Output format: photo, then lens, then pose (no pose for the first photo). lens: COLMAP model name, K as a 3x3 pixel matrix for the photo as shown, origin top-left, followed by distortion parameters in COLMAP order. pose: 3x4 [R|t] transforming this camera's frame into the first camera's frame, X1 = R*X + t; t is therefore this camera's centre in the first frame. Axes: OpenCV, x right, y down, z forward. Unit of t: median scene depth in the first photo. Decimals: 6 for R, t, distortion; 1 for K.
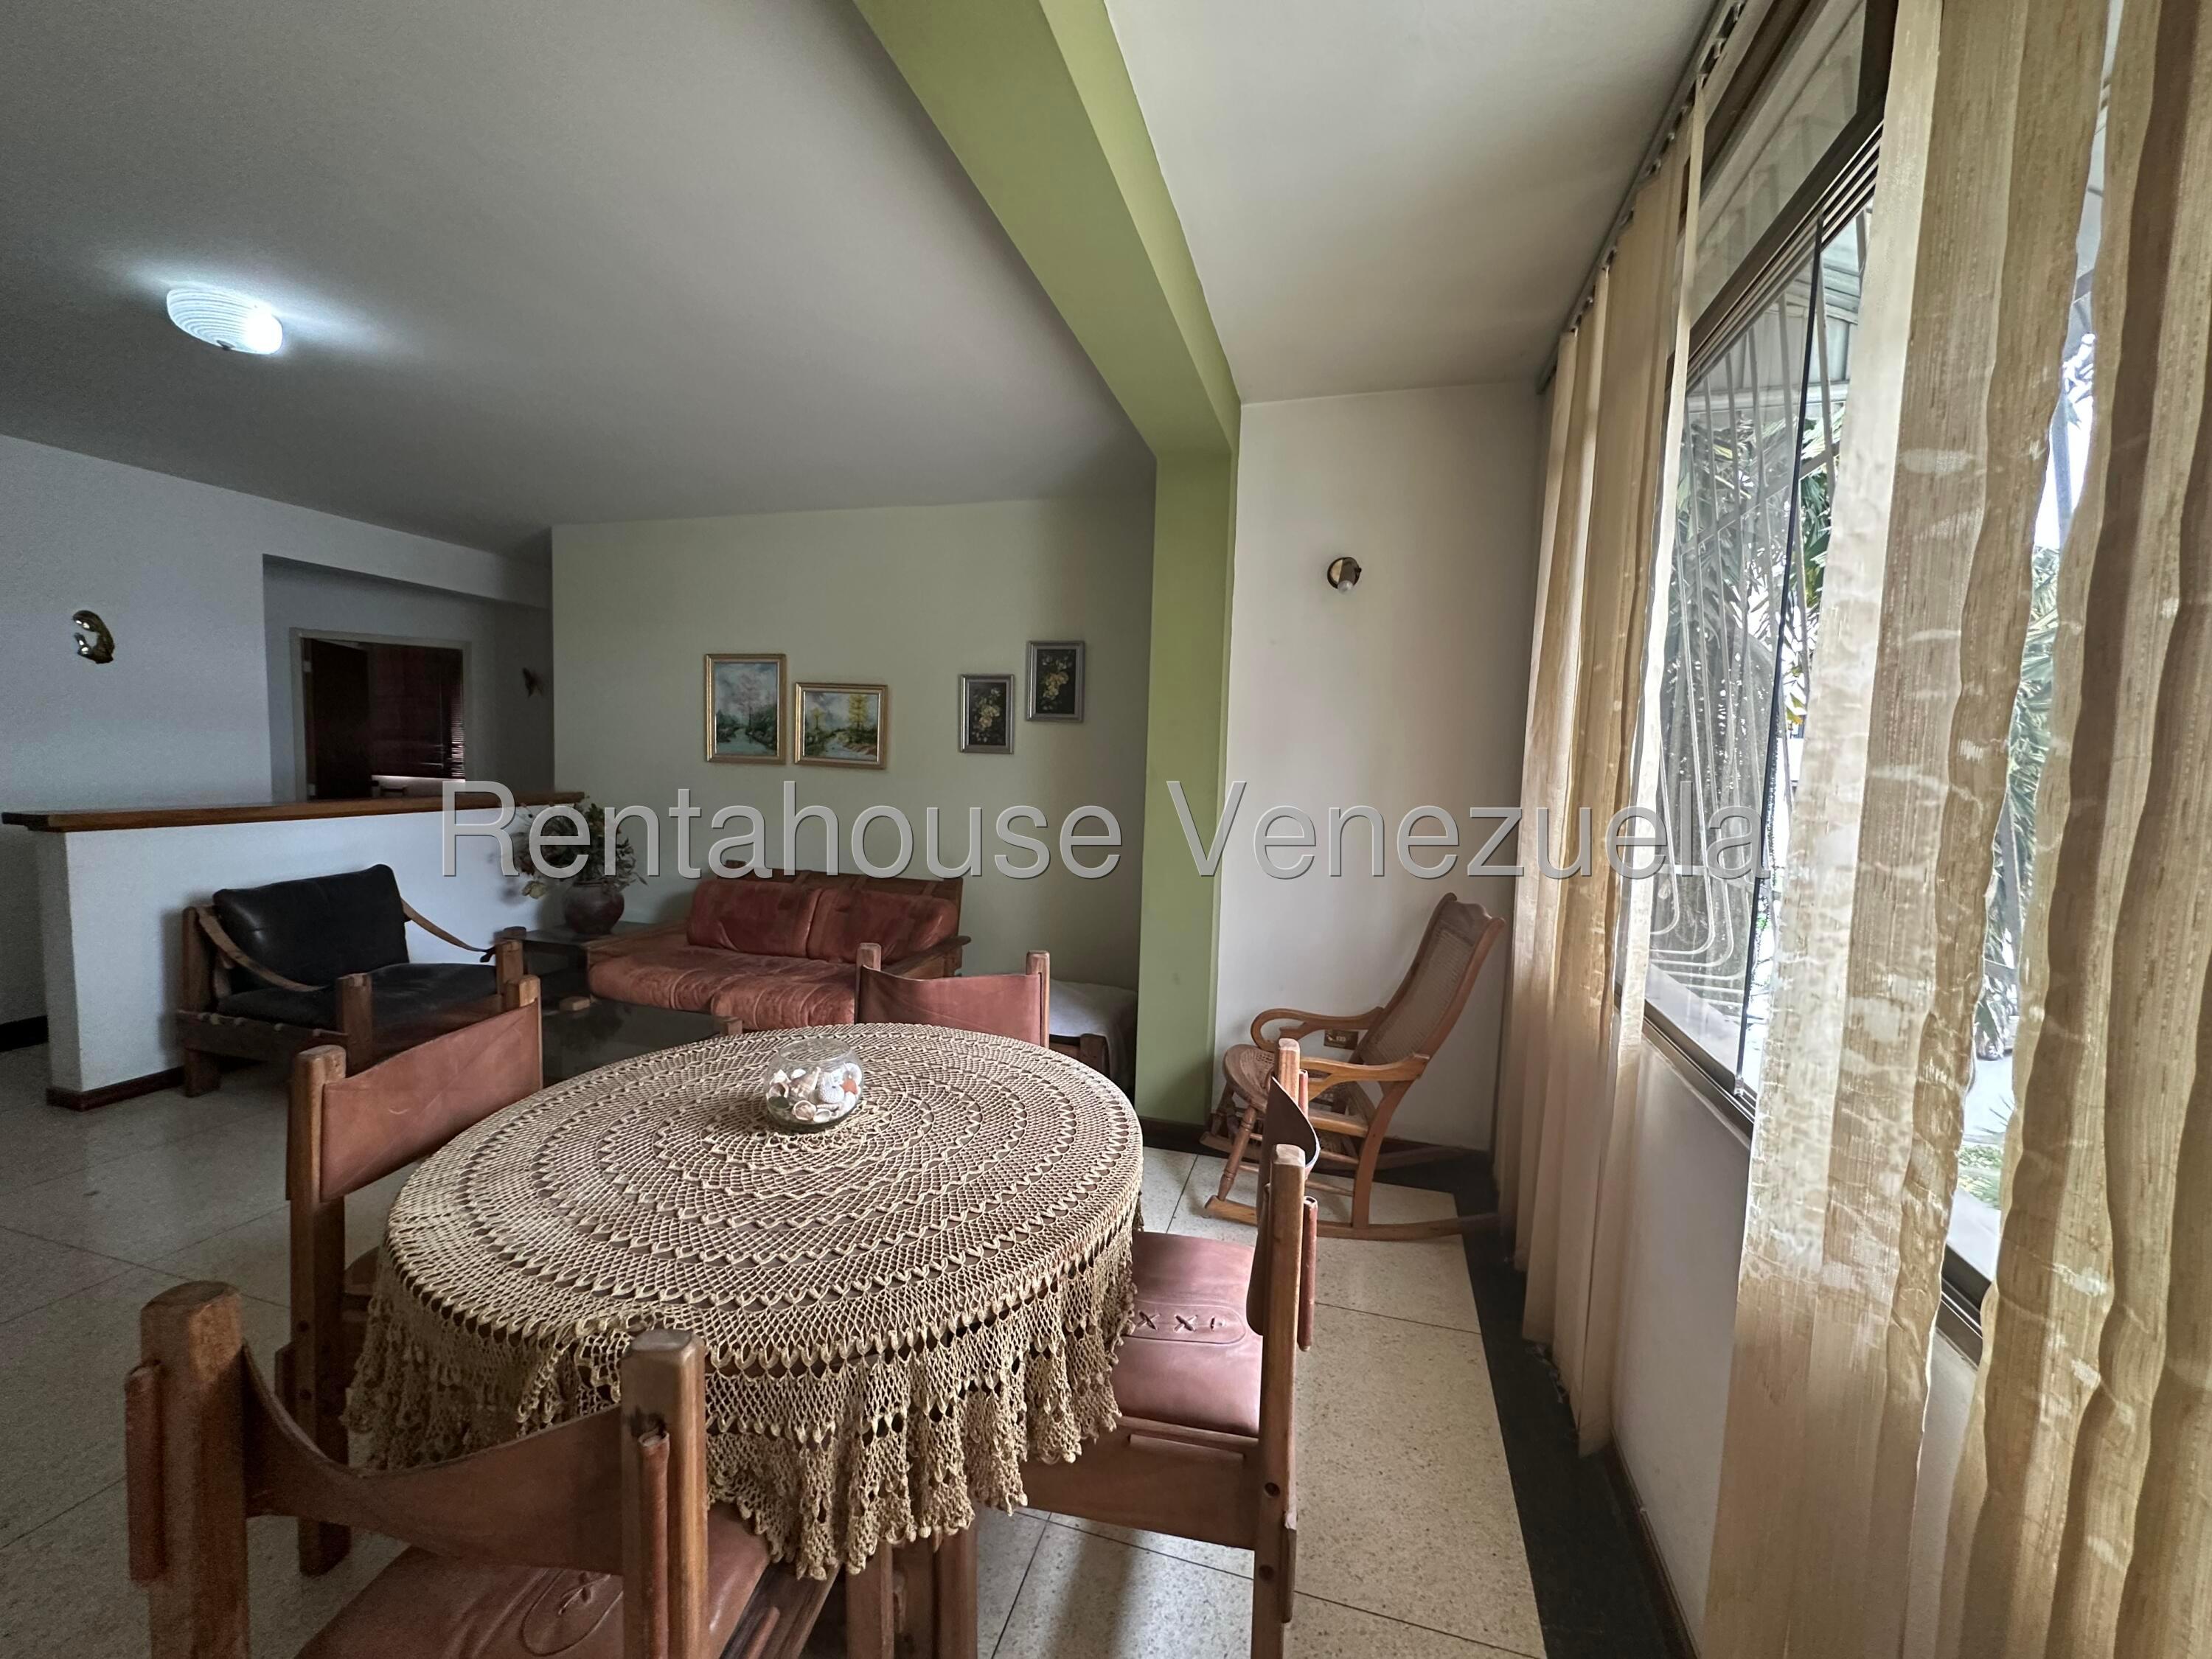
lens RADIAL K [[883.4, 0, 1106.3], [0, 883.4, 827.2], [0, 0, 1]] dist [-0.003537, 0.001092]
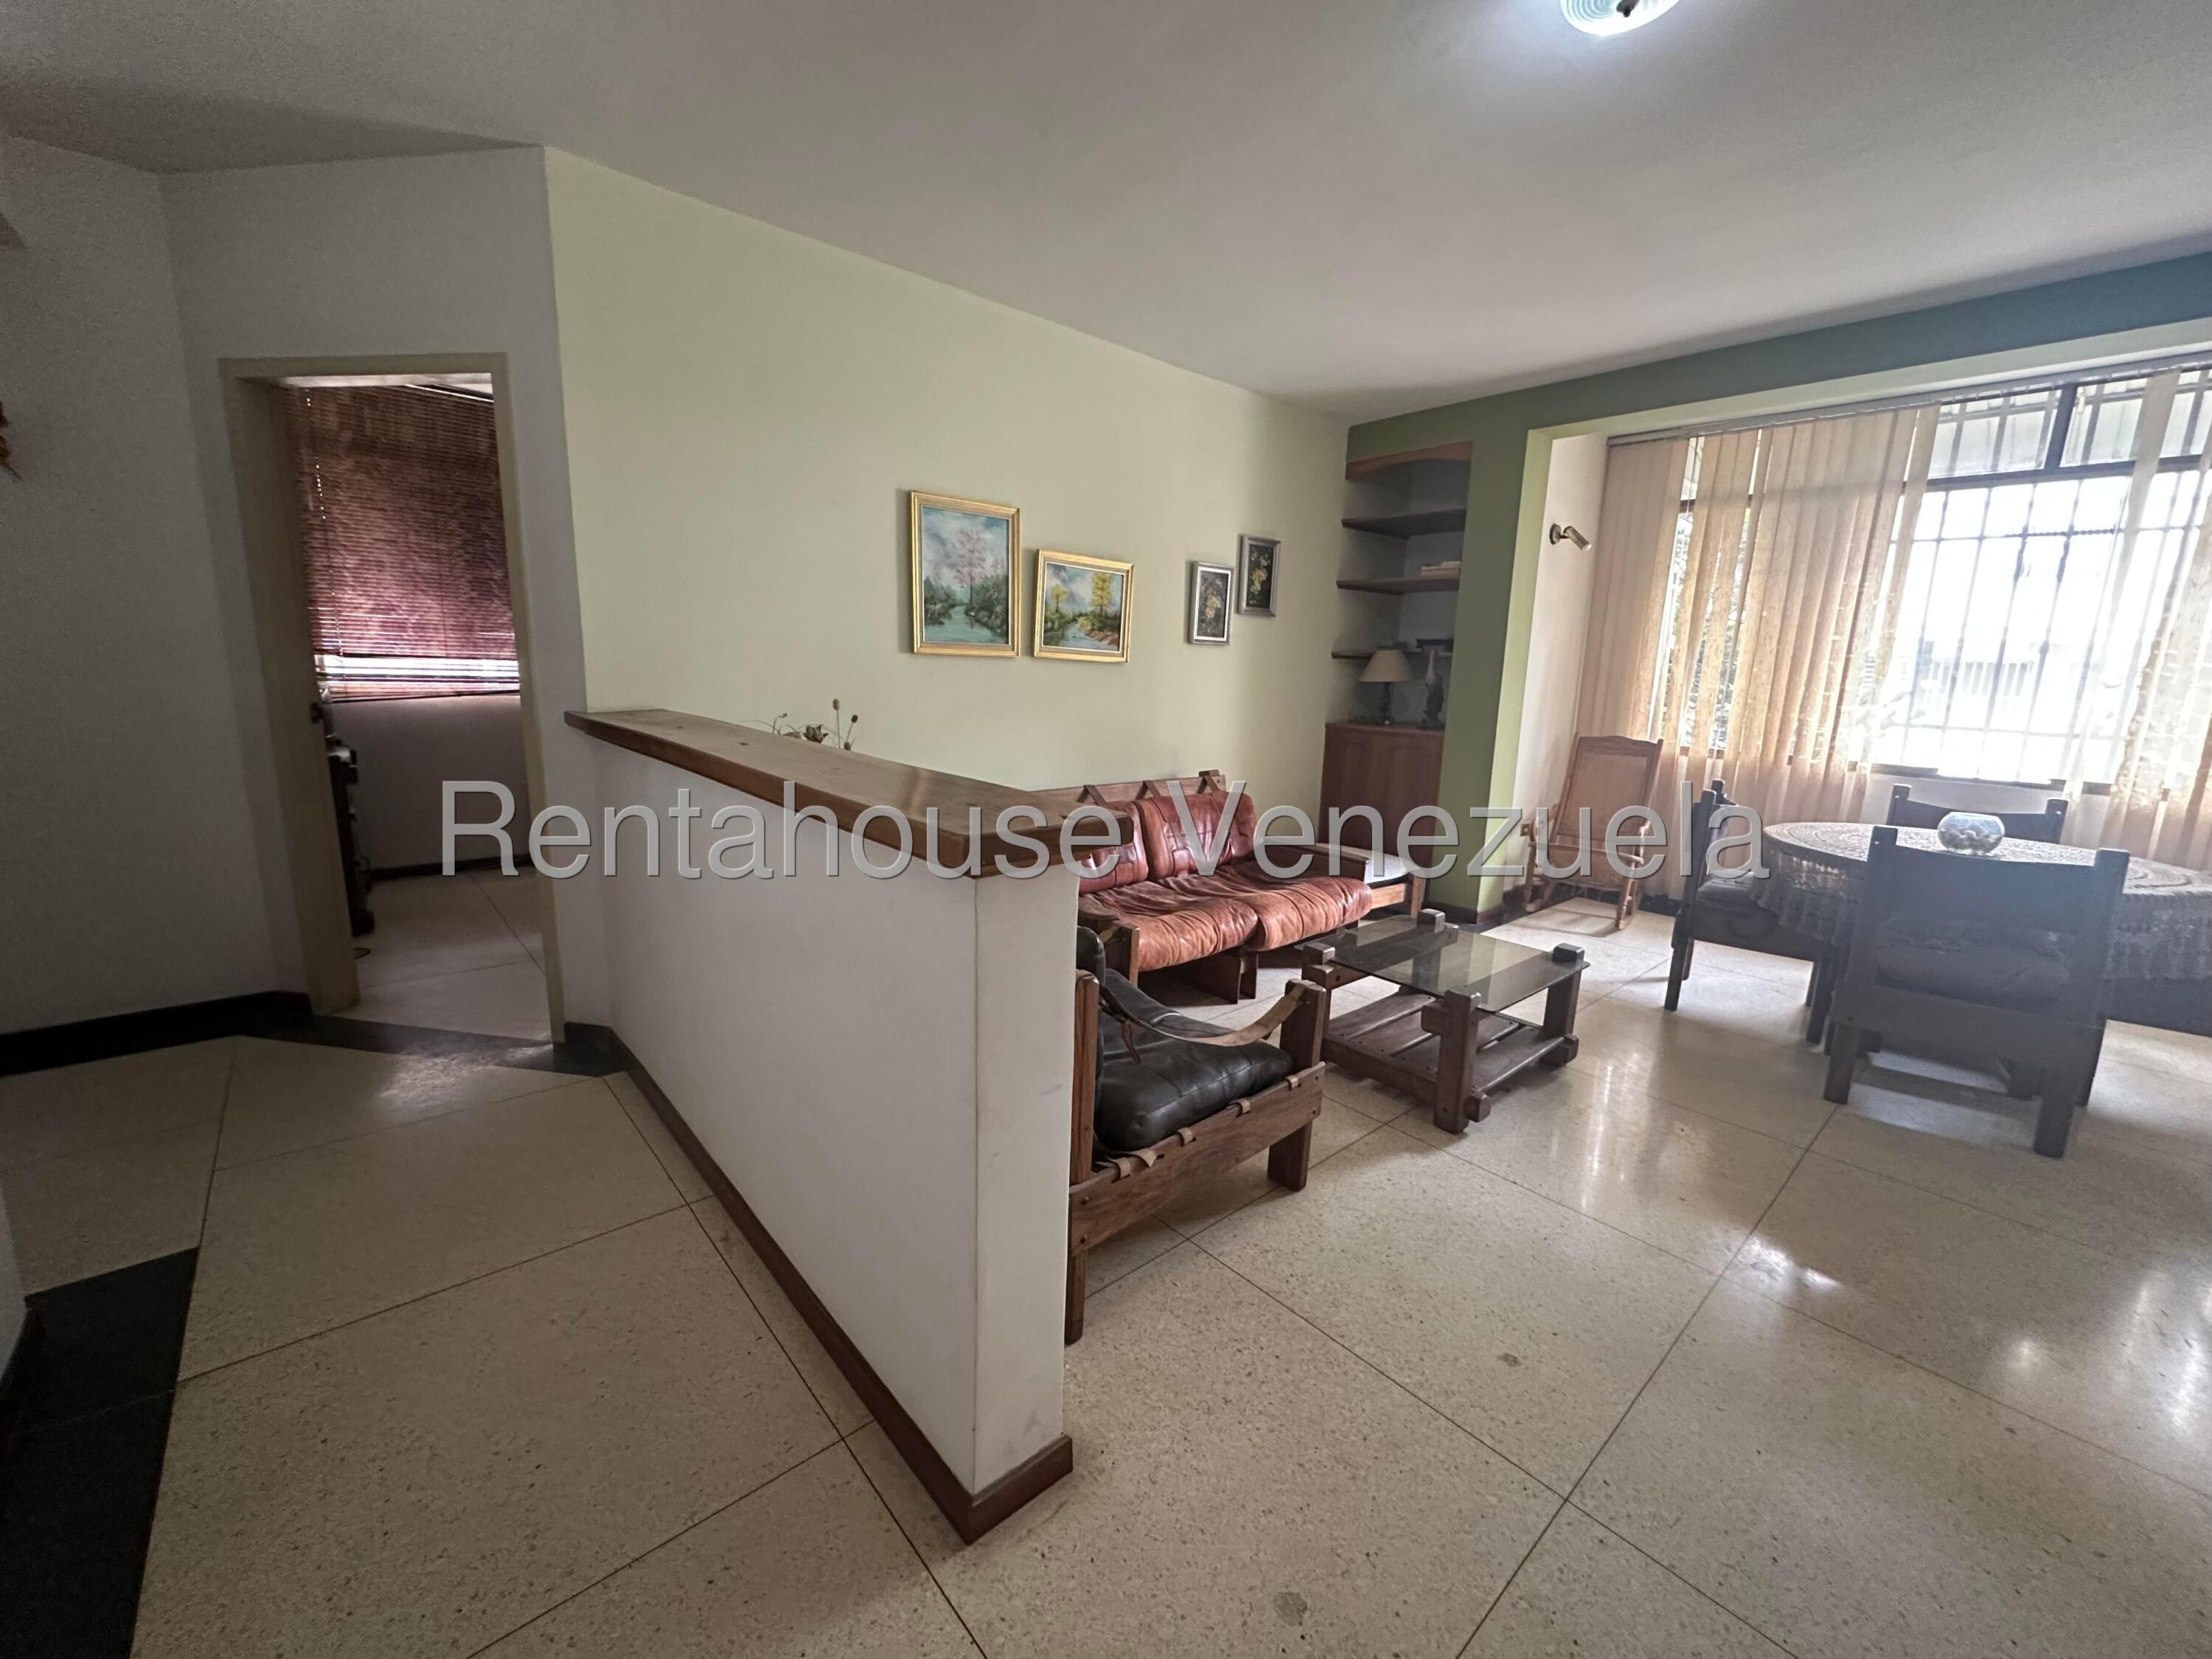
lens RADIAL K [[883.4, 0, 1104.4], [0, 883.4, 826.4], [0, 0, 1]] dist [-0.003537, 0.001092]
pose [[0.541775, -0.166486, 0.823870, -1.010622], [0.049585, 0.984811, 0.166401, -0.050960], [-0.839060, -0.049300, 0.541801, 0.522662]]
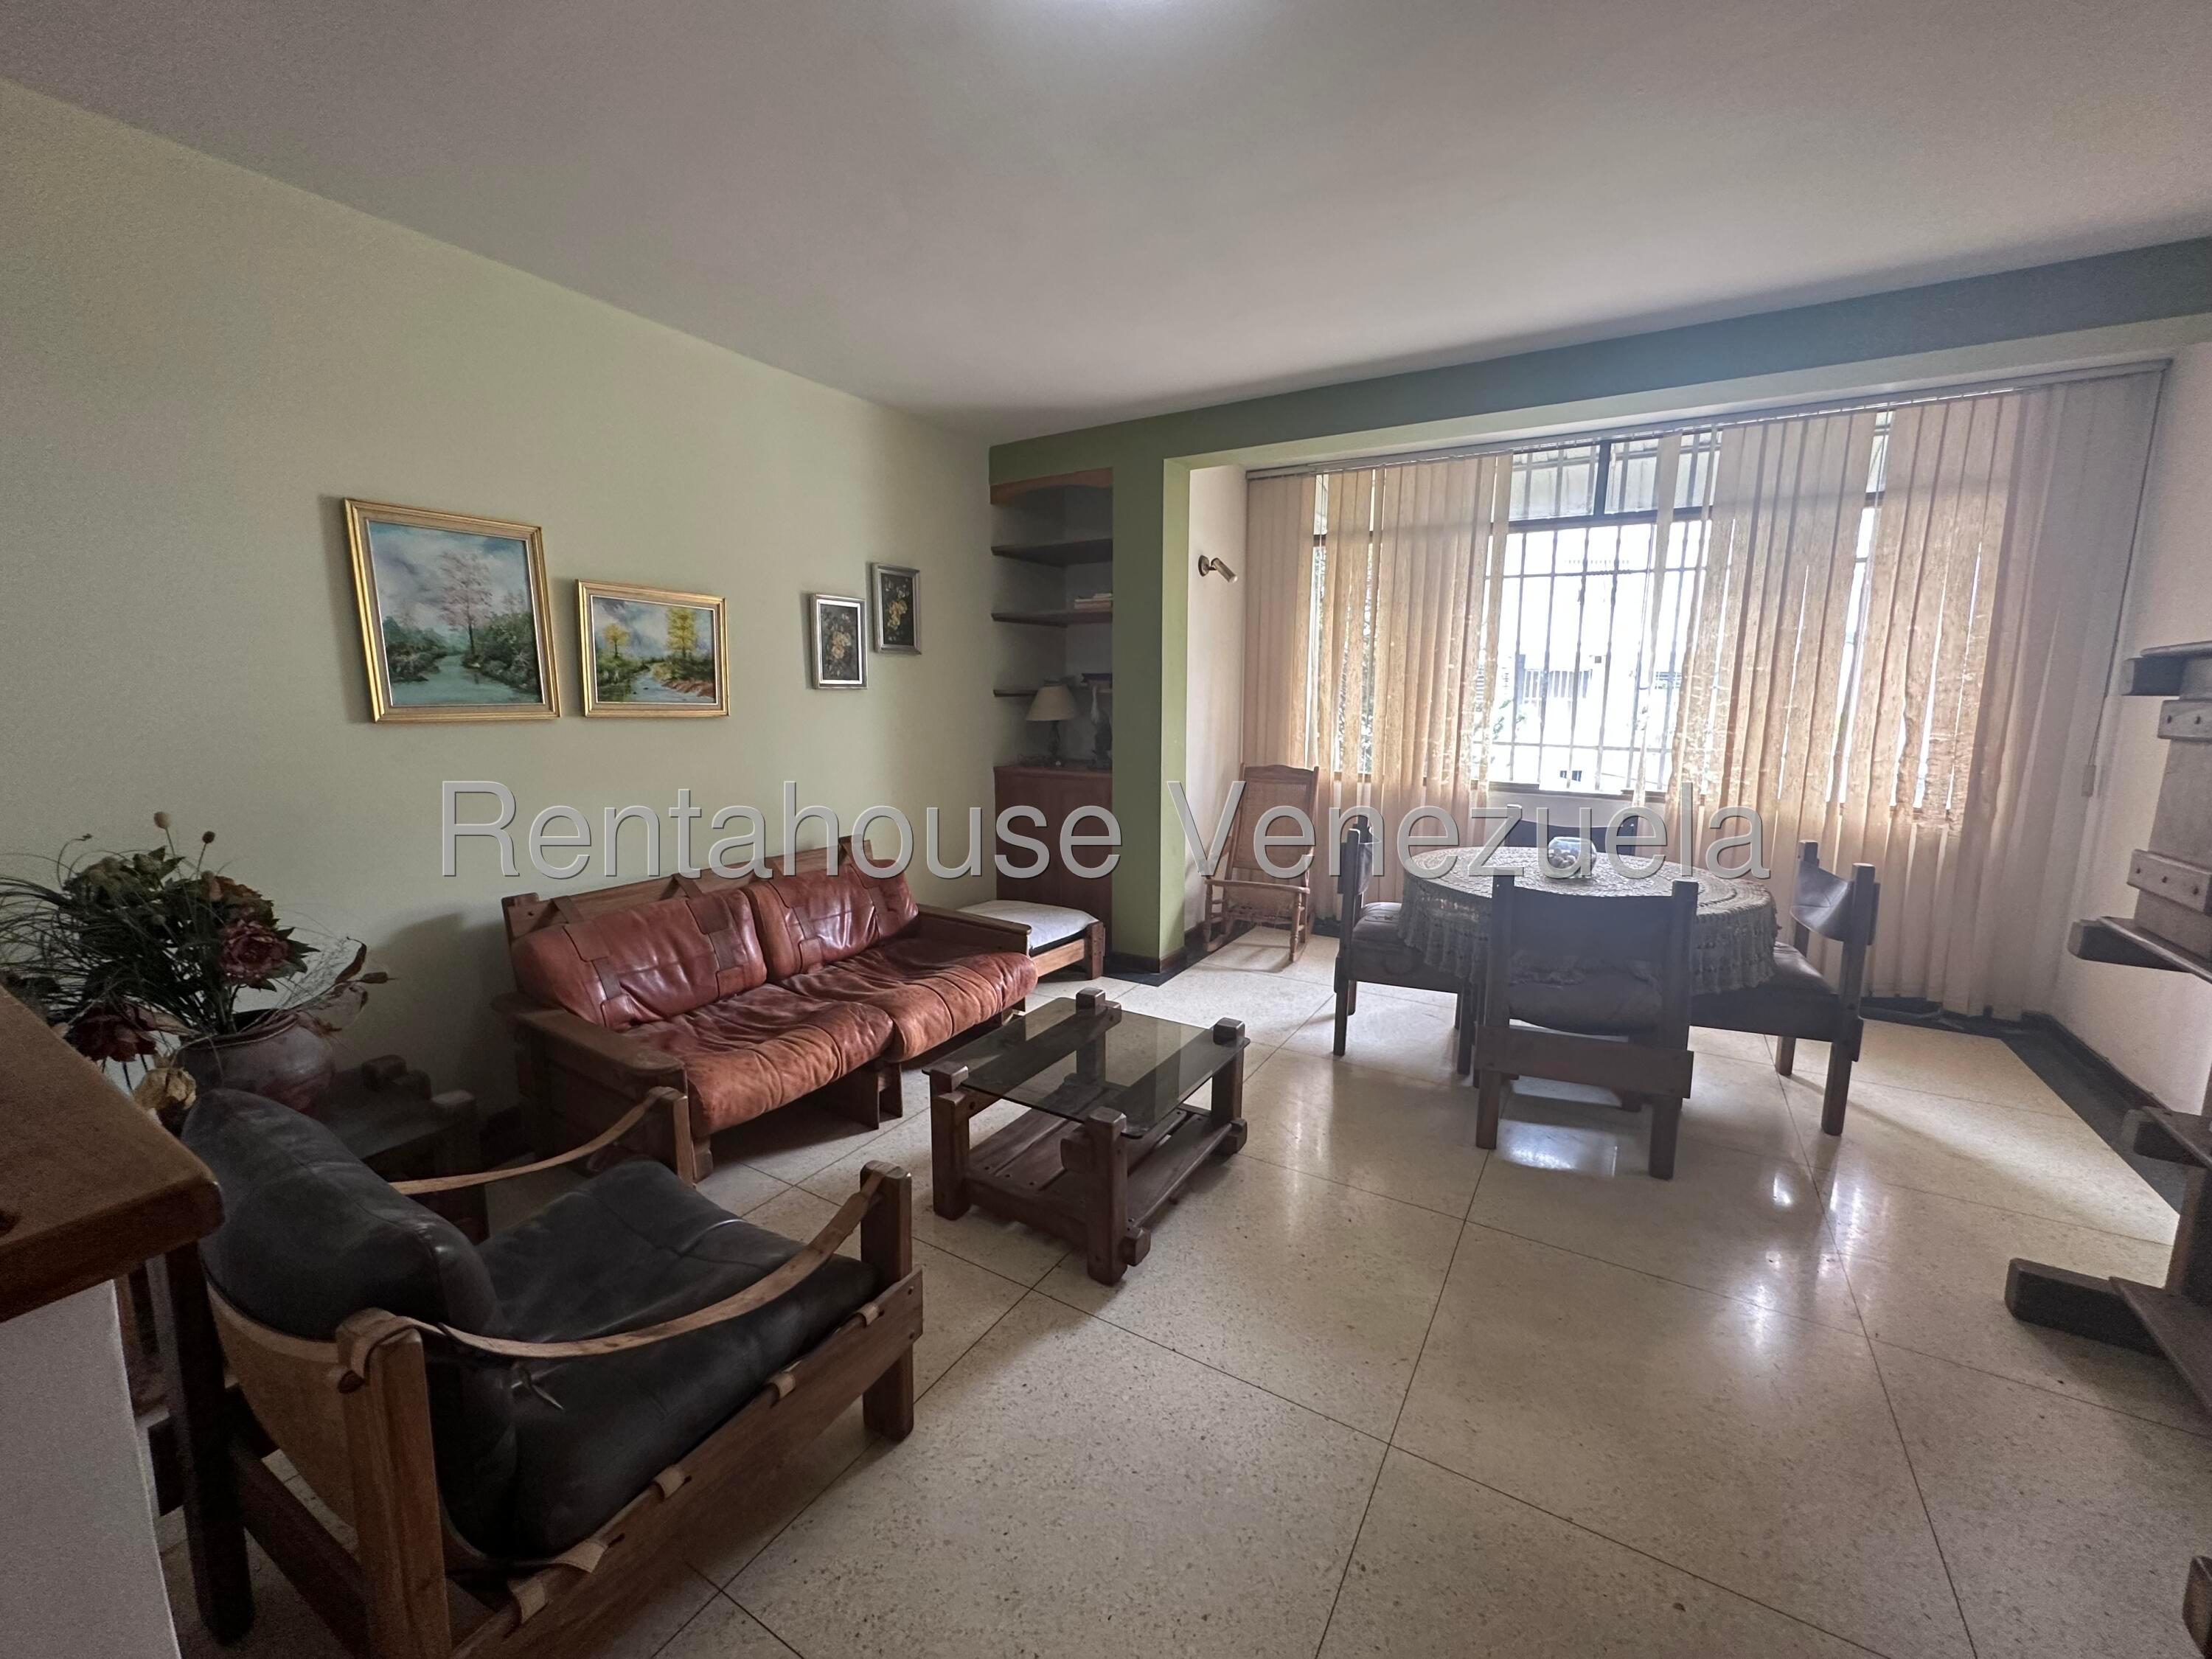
lens RADIAL K [[883.4, 0, 1104.5], [0, 883.4, 826.8], [0, 0, 1]] dist [-0.003537, 0.001092]
pose [[0.261883, -0.178763, 0.948399, -0.866540], [0.077790, 0.983408, 0.163881, -0.069573], [-0.961959, 0.030859, 0.271444, 0.499706]]
